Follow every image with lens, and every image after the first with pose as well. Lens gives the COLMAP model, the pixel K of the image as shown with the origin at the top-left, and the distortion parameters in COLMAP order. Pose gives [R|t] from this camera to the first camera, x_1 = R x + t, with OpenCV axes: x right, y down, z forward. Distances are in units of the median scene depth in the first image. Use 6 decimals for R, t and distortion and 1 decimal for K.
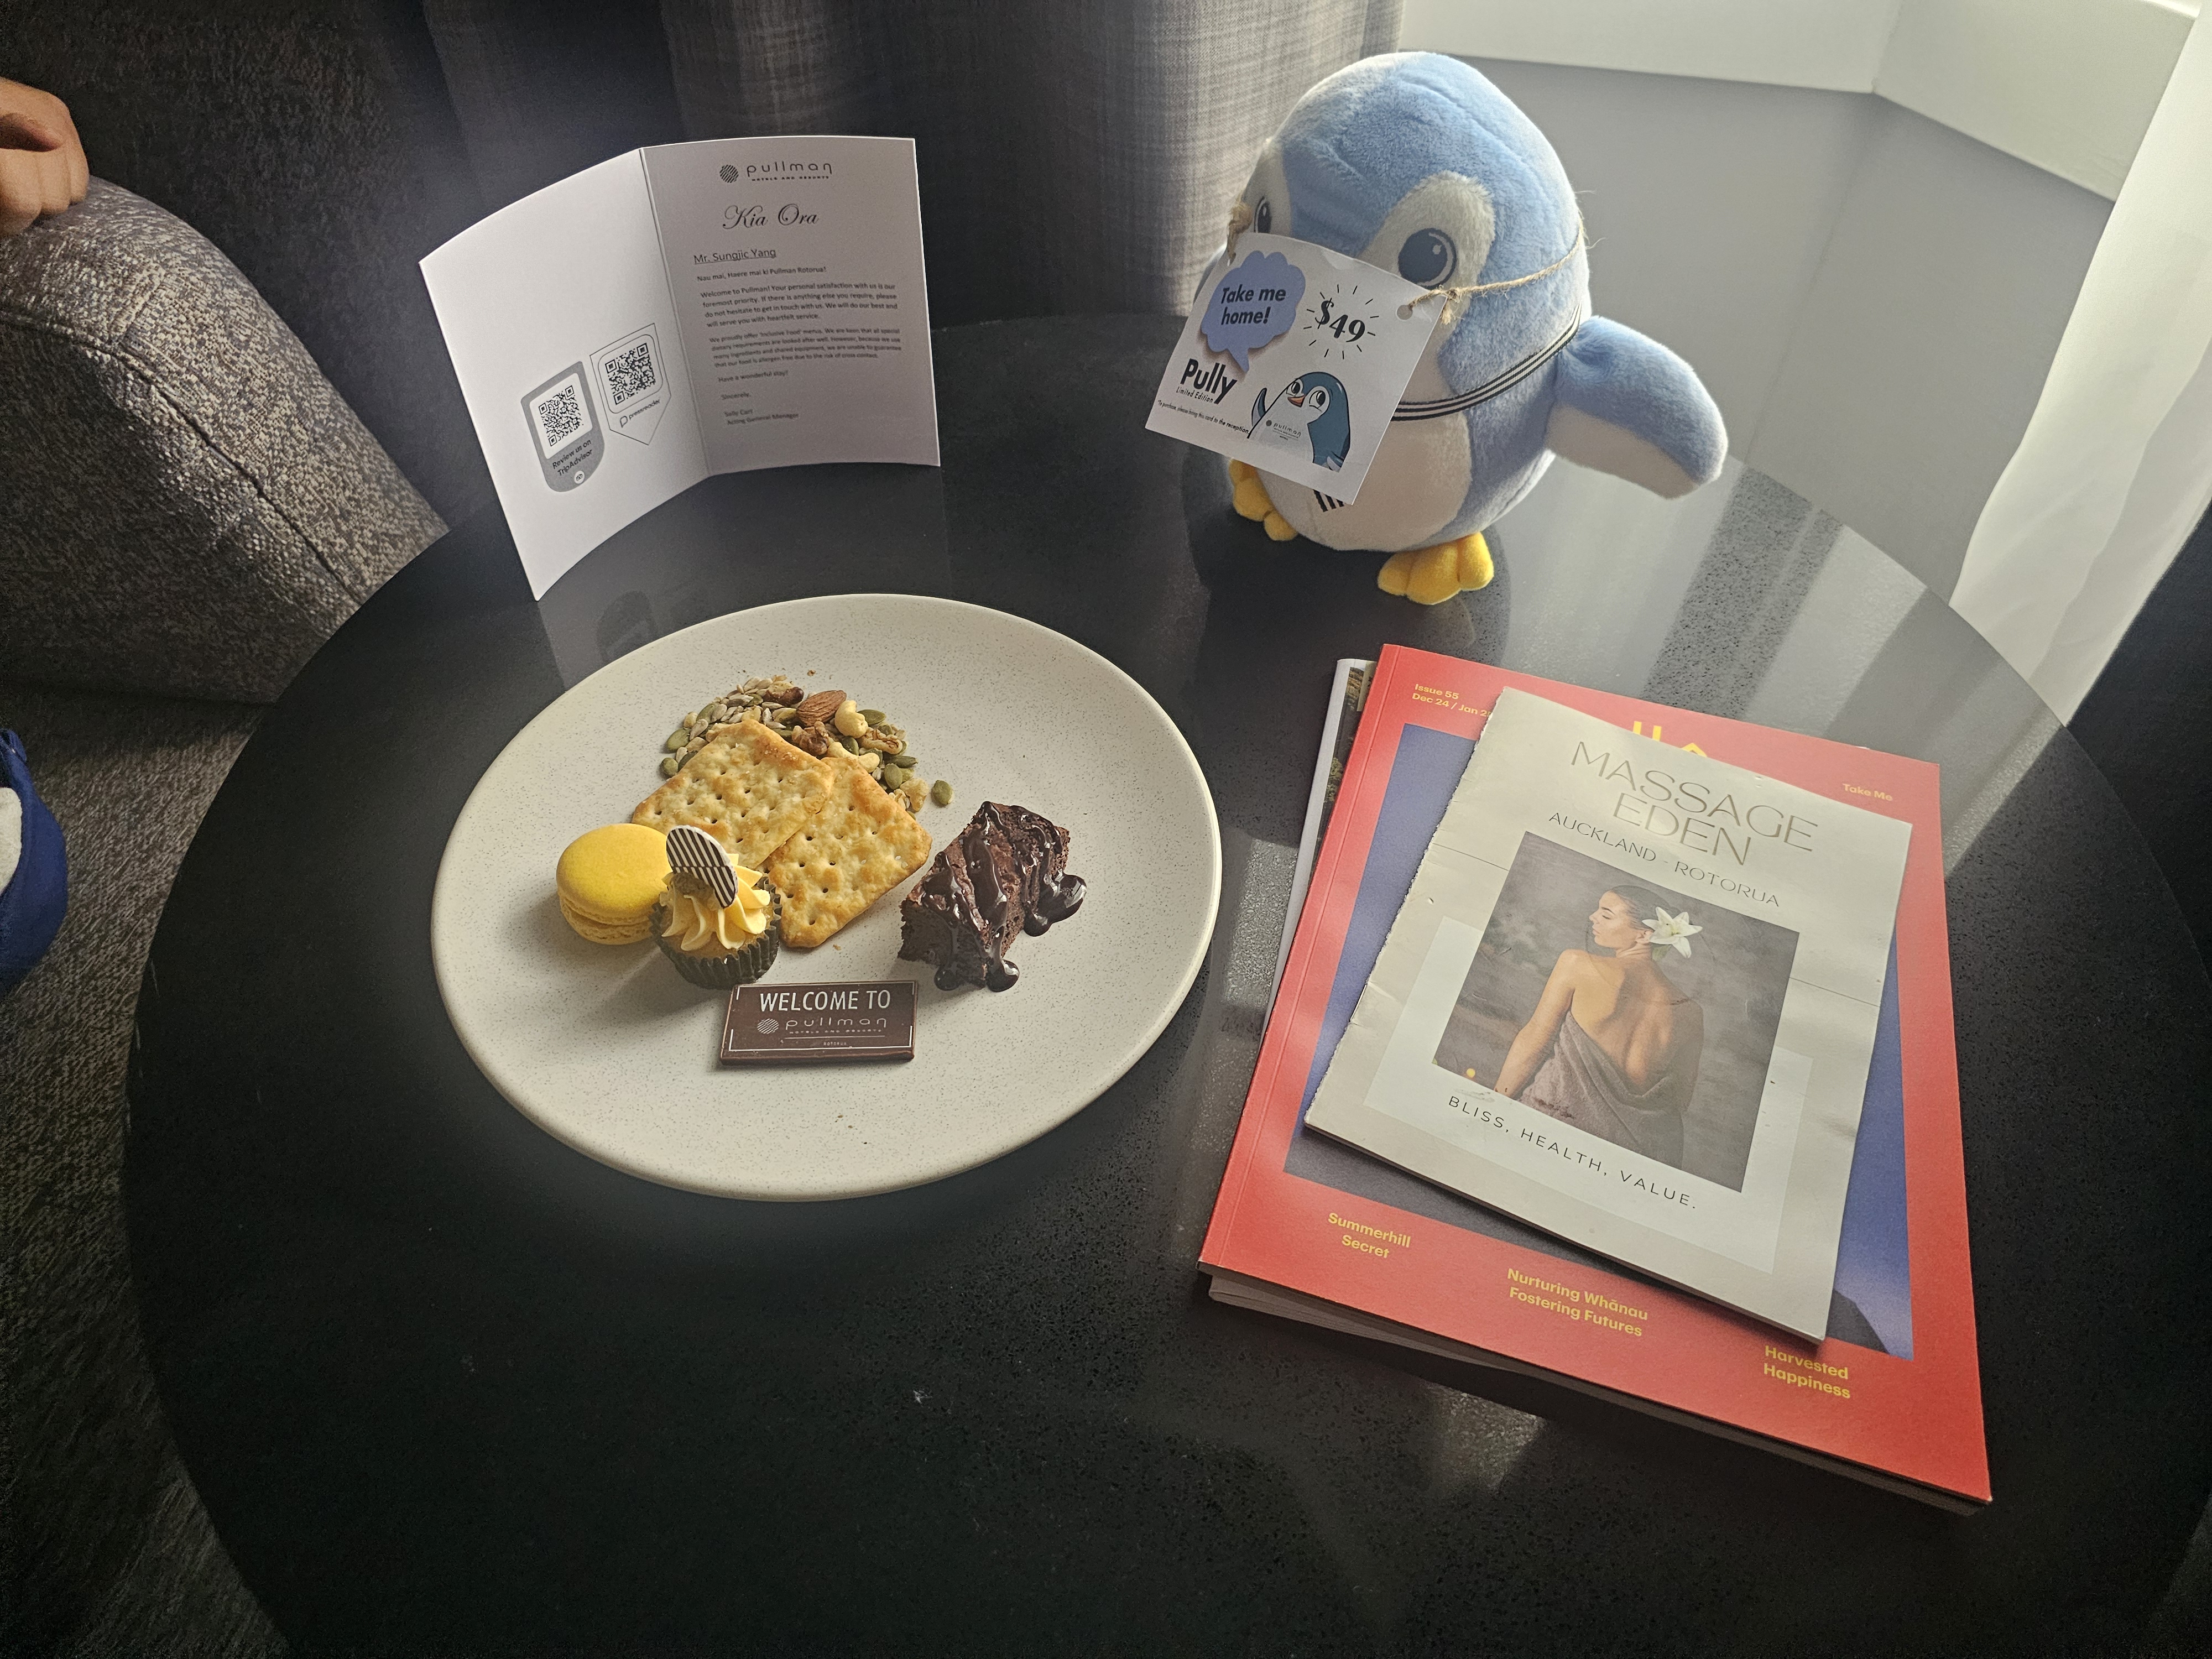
lens RADIAL K [[1523.4, 0, 1105.6], [0, 1523.4, 805.0], [0, 0, 1]] dist [0.028760, -0.002904]
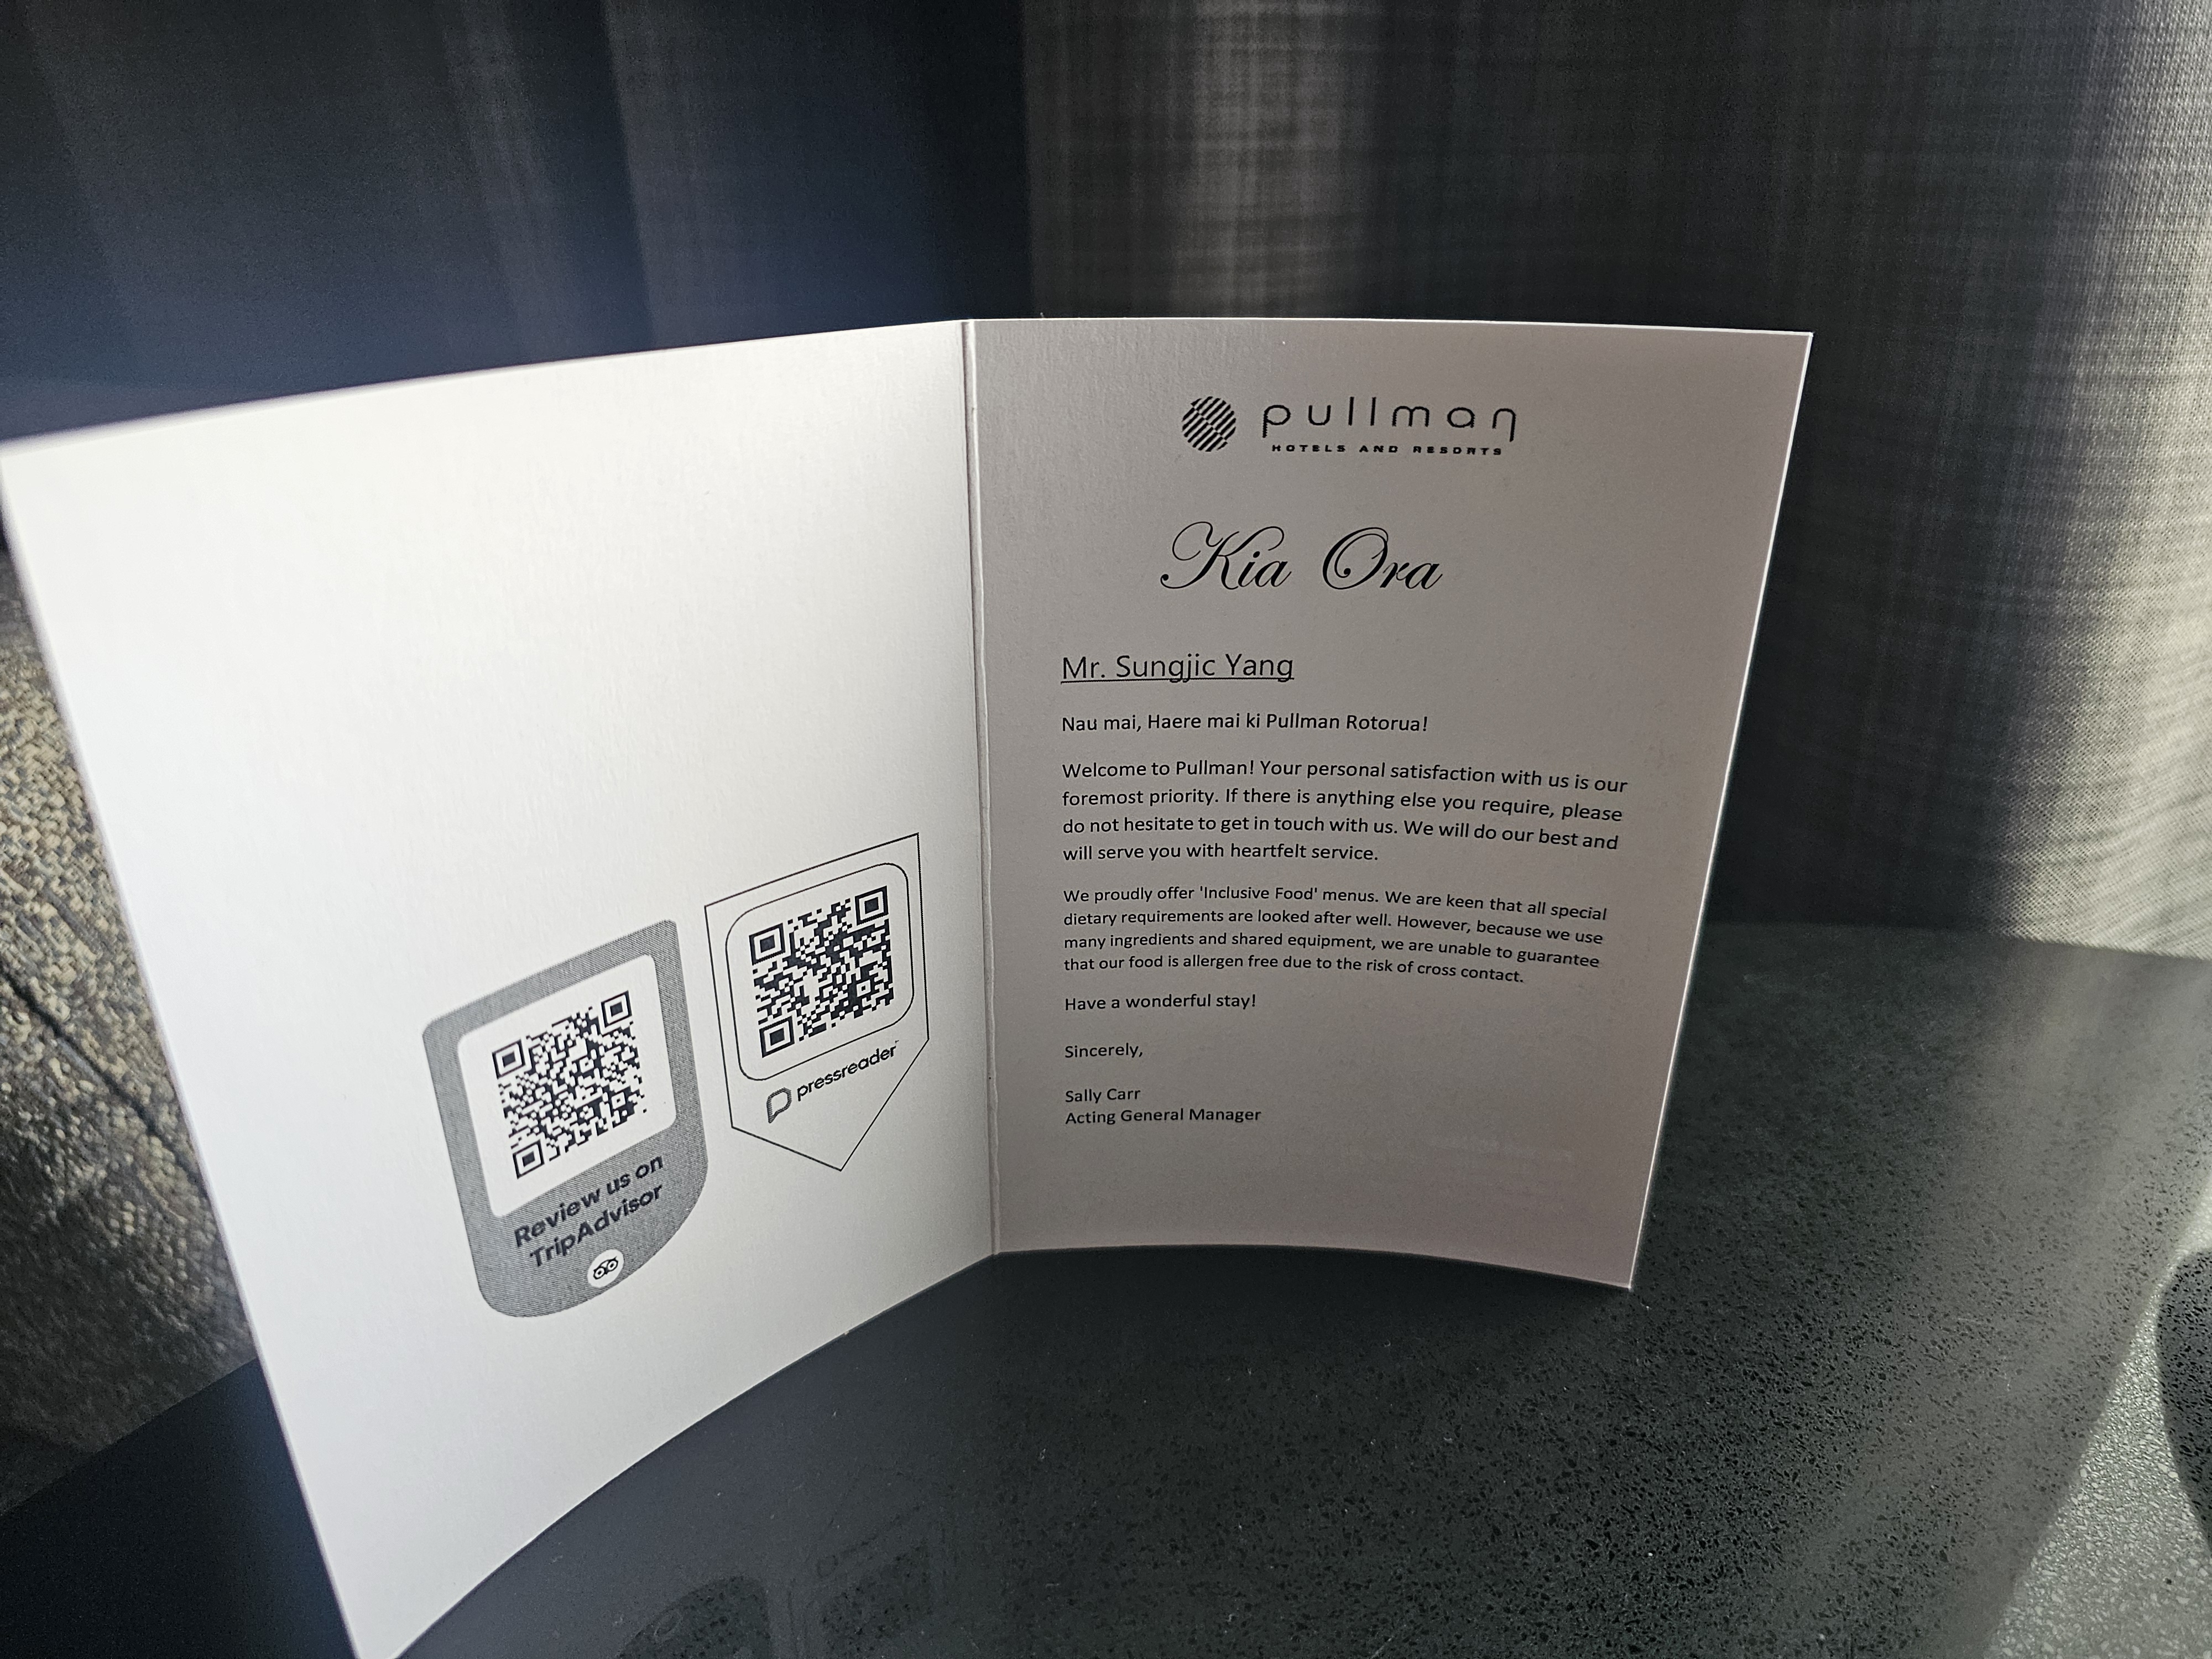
lens RADIAL K [[1523.4, 0, 1105.6], [0, 1523.4, 805.0], [0, 0, 1]] dist [0.028760, -0.002904]
pose [[0.983298, 0.066753, -0.169318, -0.187628], [-0.126848, 0.918490, -0.374547, -0.189627], [0.130514, 0.389769, 0.911617, 0.661680]]
